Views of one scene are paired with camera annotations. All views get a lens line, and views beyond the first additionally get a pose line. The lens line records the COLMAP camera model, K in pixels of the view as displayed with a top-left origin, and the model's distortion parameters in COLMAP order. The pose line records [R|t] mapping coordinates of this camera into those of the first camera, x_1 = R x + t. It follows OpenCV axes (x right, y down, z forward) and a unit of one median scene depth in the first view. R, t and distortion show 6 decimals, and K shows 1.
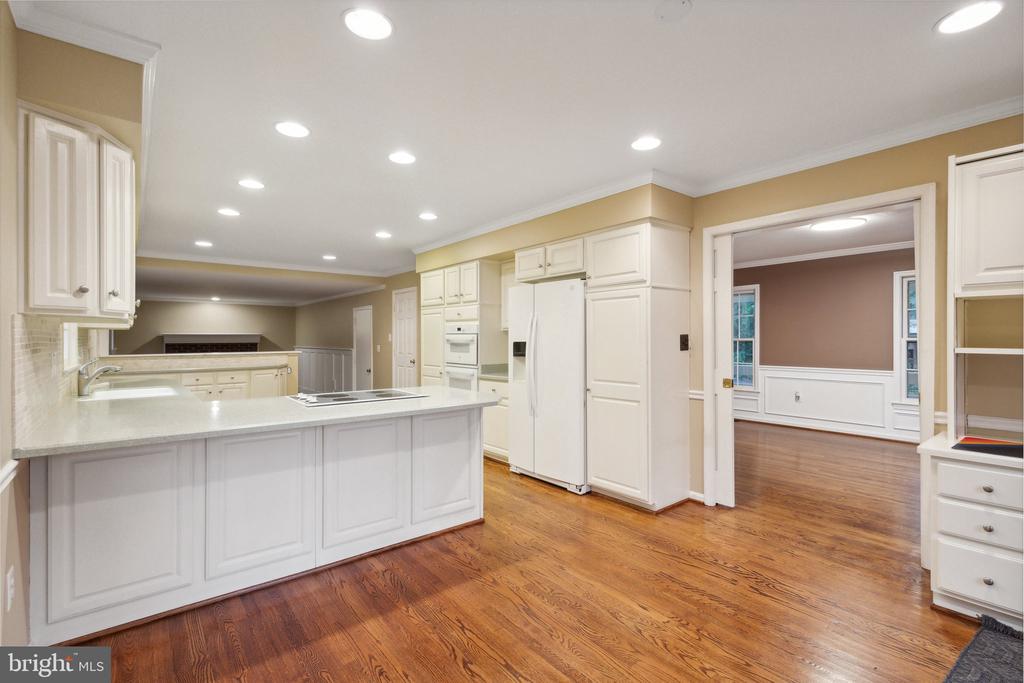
lens RADIAL K [[469.5, 0, 512.0], [0, 469.5, 341.5], [0, 0, 1]] dist [0.003991, 0.000095]
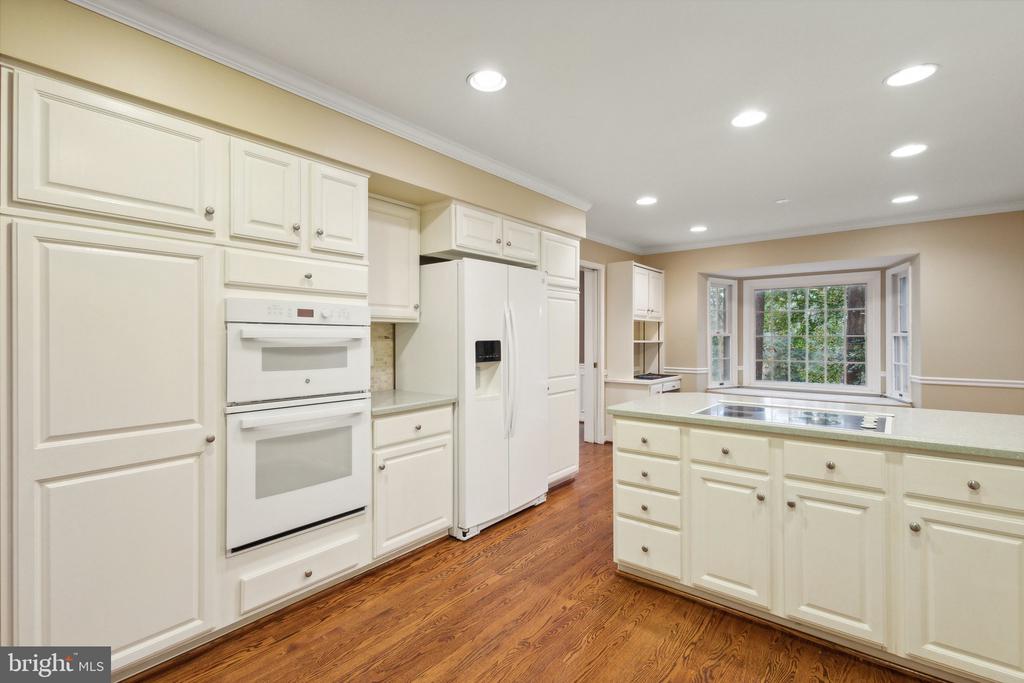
lens RADIAL K [[469.5, 0, 512.0], [0, 469.5, 341.5], [0, 0, 1]] dist [0.003991, 0.000095]
pose [[-0.209425, -0.007892, 0.977793, -0.573590], [0.006602, 0.999933, 0.009485, -0.003985], [-0.977802, 0.008442, -0.209359, 0.947916]]
